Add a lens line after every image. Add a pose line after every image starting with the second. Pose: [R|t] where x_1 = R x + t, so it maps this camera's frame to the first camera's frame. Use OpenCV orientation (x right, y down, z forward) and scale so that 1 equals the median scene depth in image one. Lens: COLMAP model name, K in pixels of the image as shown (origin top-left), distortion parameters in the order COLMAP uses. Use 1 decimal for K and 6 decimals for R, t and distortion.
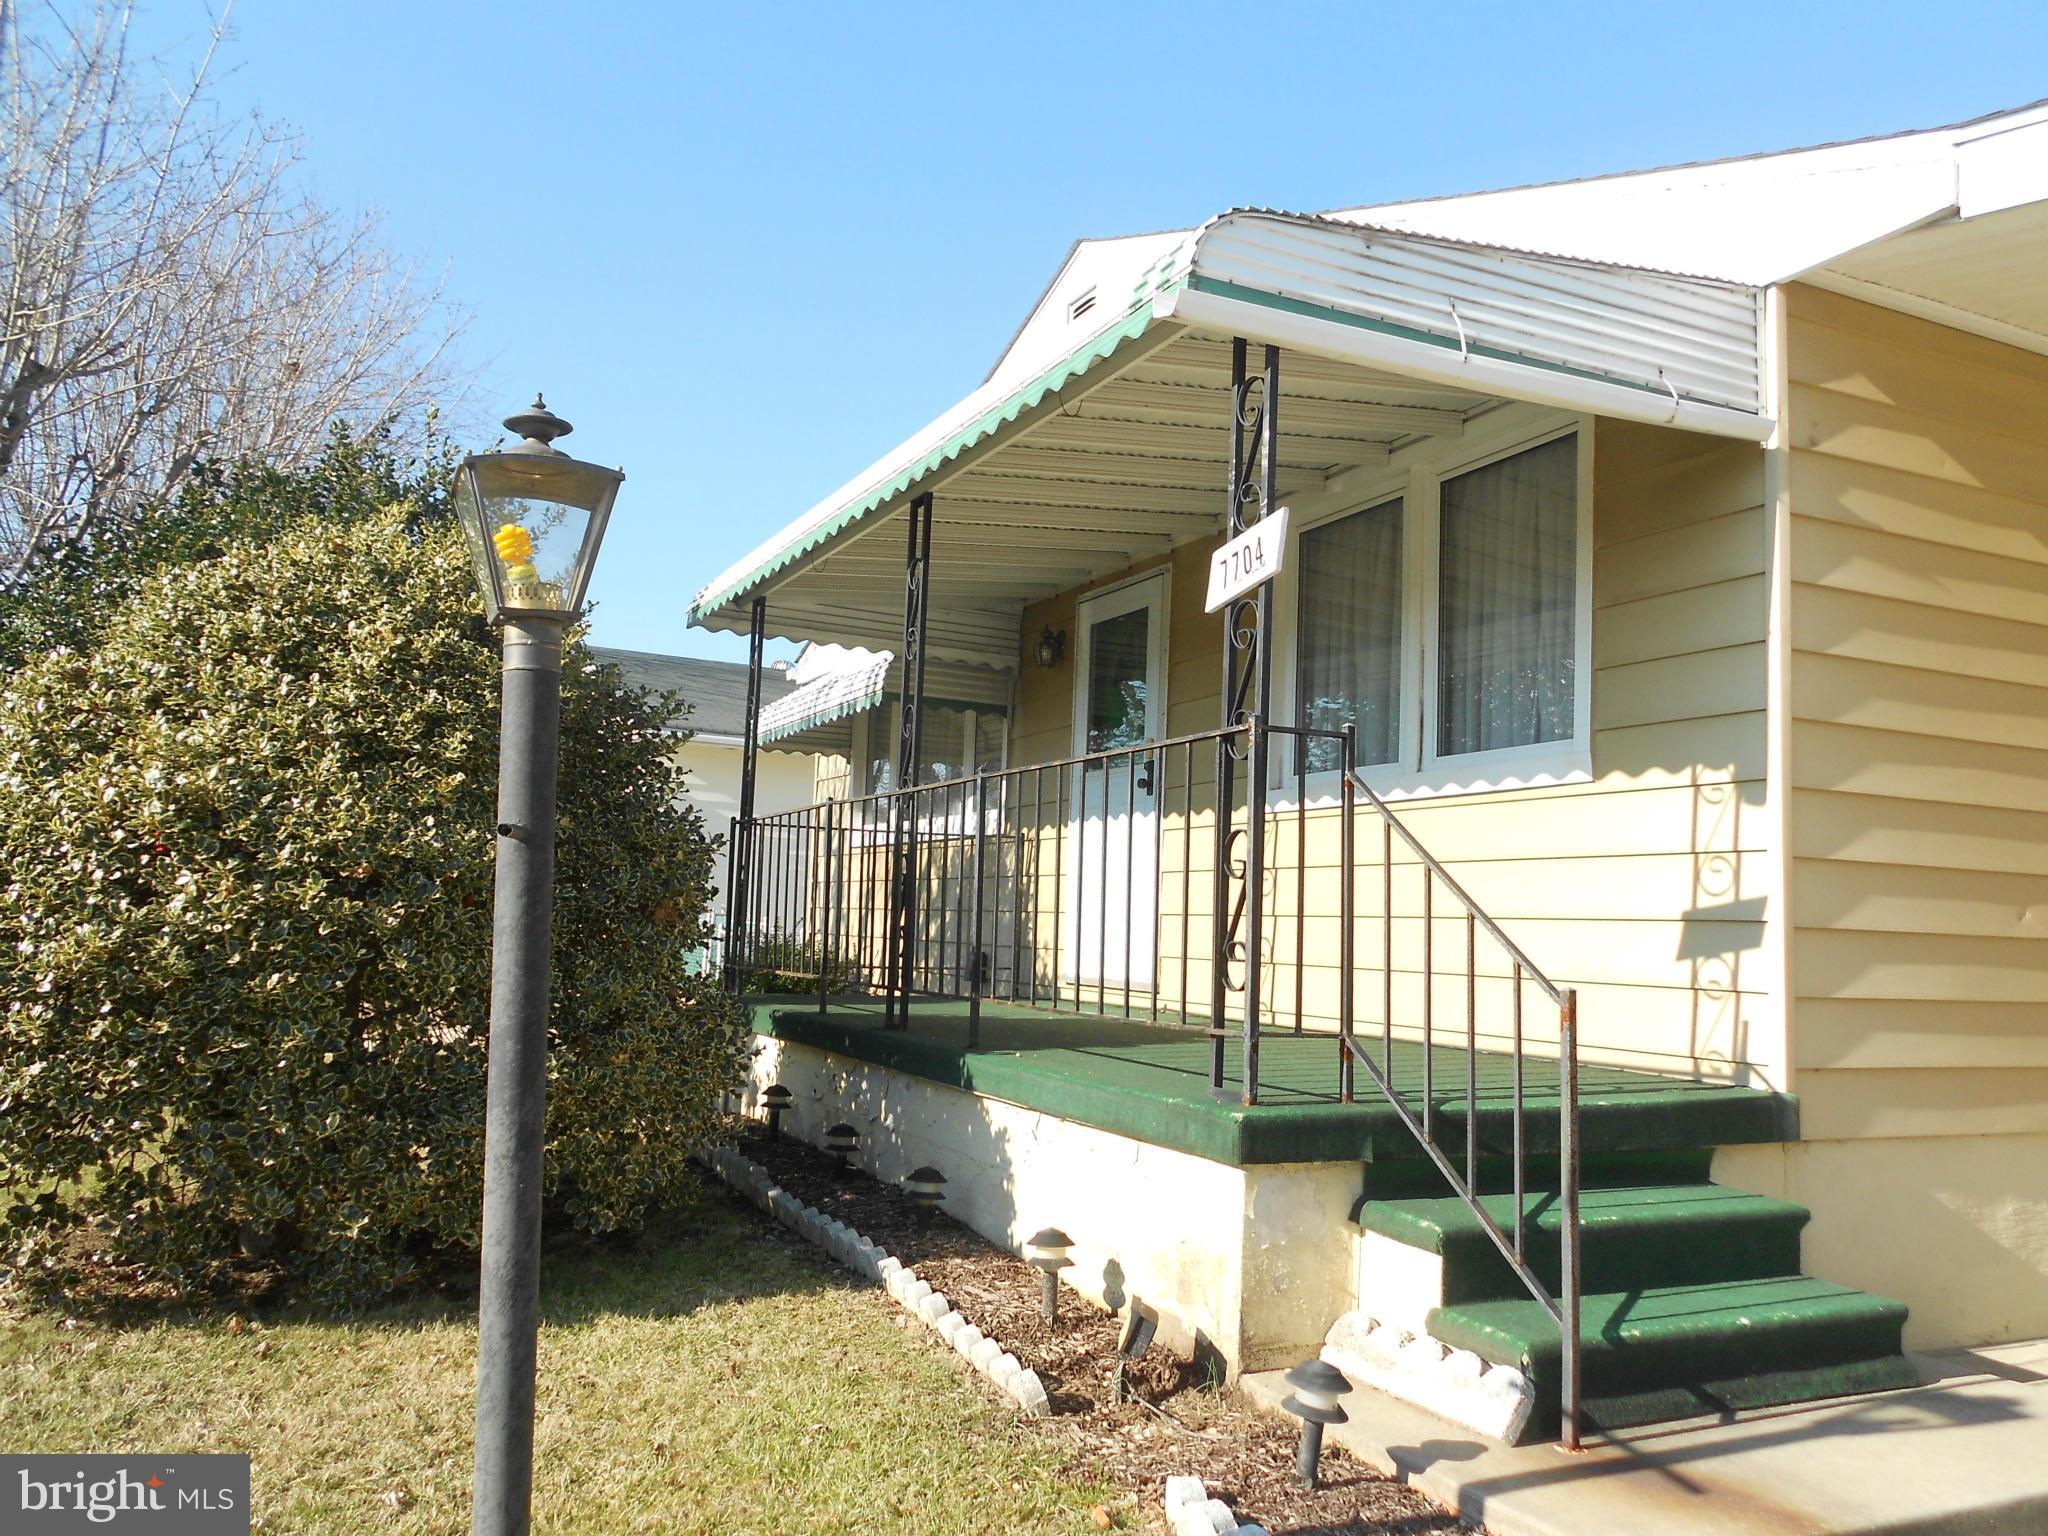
lens RADIAL K [[1579.6, 0, 1014.4], [0, 1579.6, 790.3], [0, 0, 1]] dist [0.001233, -0.003377]
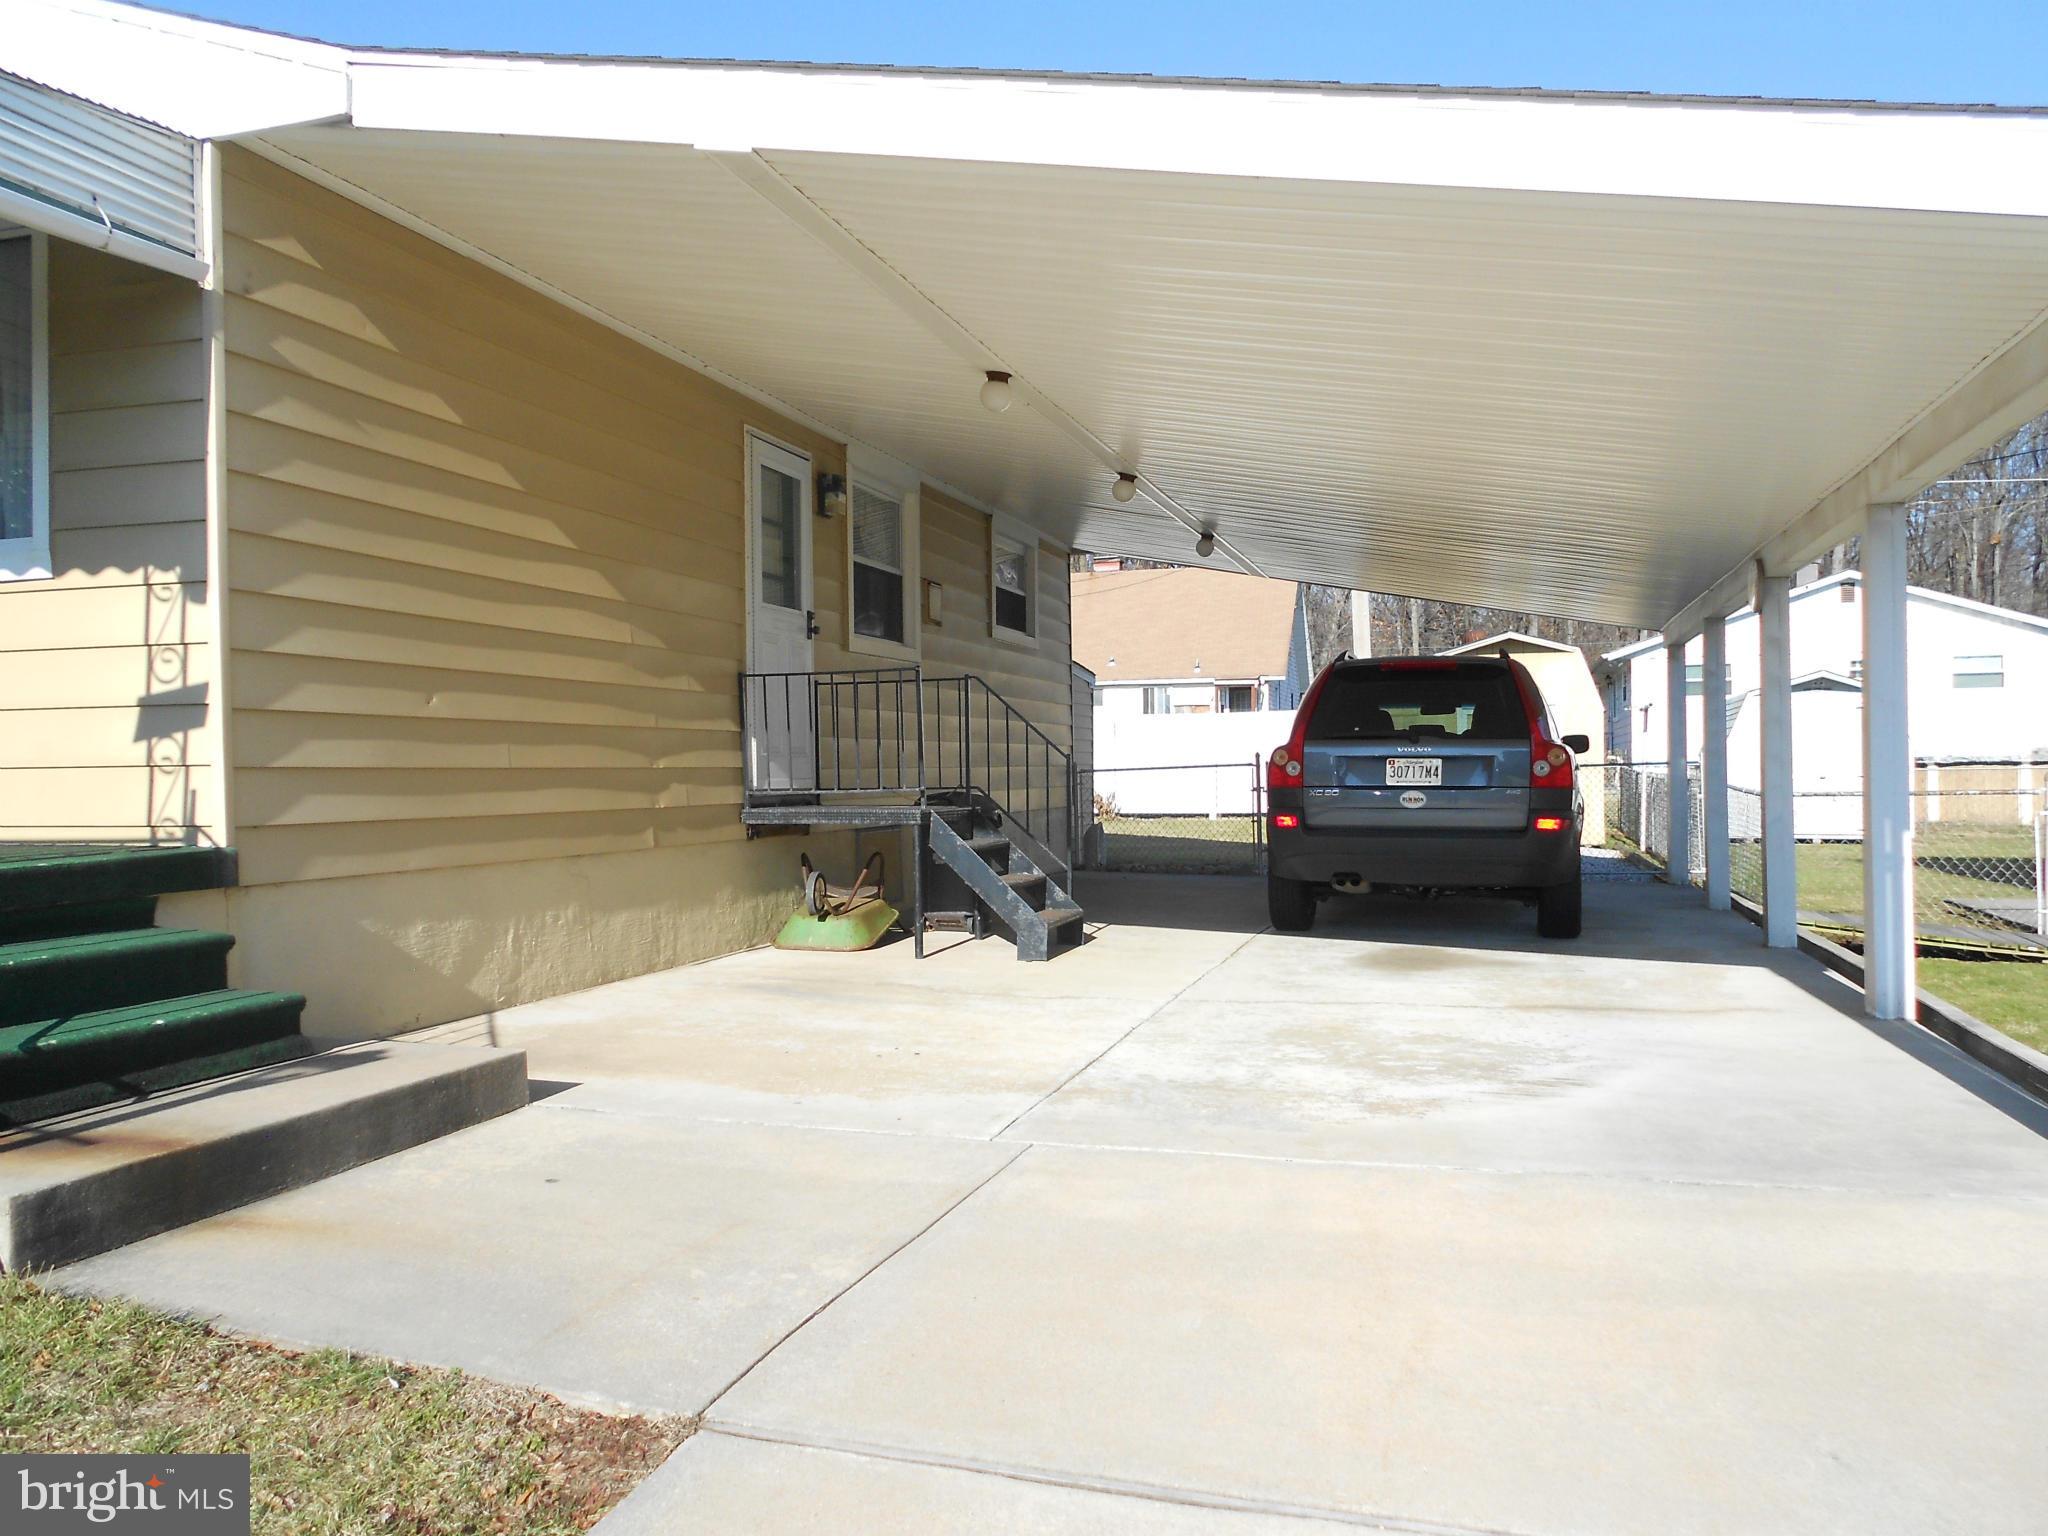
lens RADIAL K [[1579.6, 0, 999.1], [0, 1579.6, 797.5], [0, 0, 1]] dist [0.001233, -0.003377]
pose [[0.678302, -0.052035, 0.732939, 0.012212], [-0.032949, 0.994332, 0.101085, 0.014107], [-0.734044, -0.092716, 0.672743, -0.218036]]
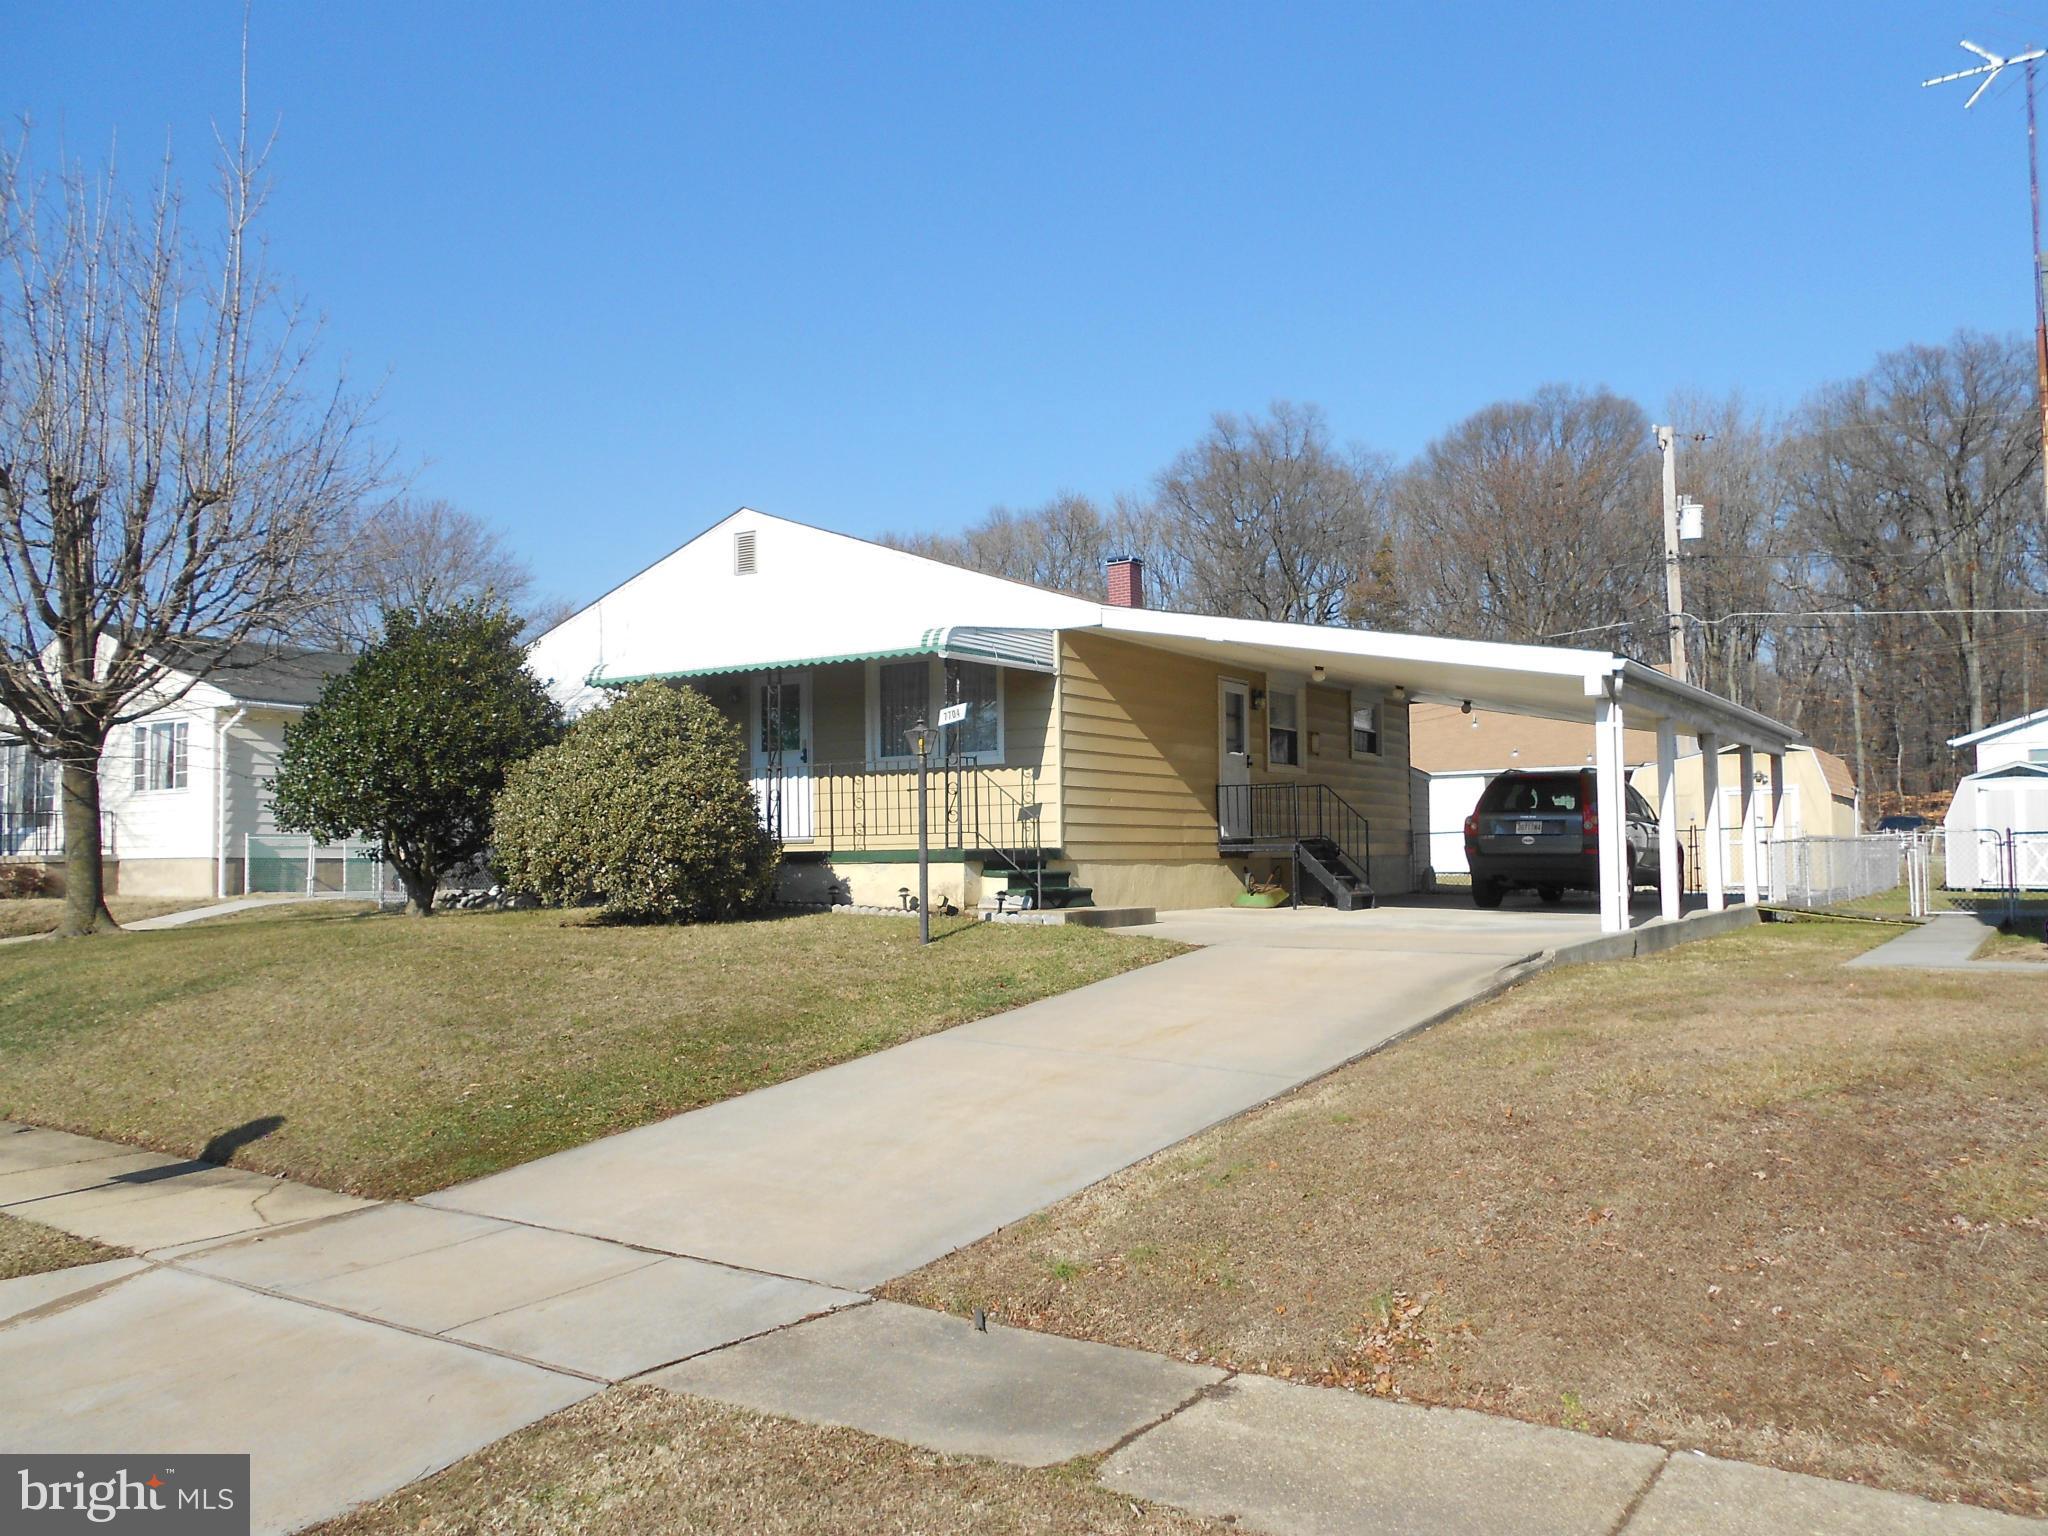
lens RADIAL K [[1579.6, 0, 1026.9], [0, 1579.6, 775.9], [0, 0, 1]] dist [0.001233, -0.003377]
pose [[0.849522, -0.013783, 0.527373, -1.527716], [-0.010222, 0.999041, 0.042576, -0.137788], [-0.527454, -0.041560, 0.848567, -2.100483]]
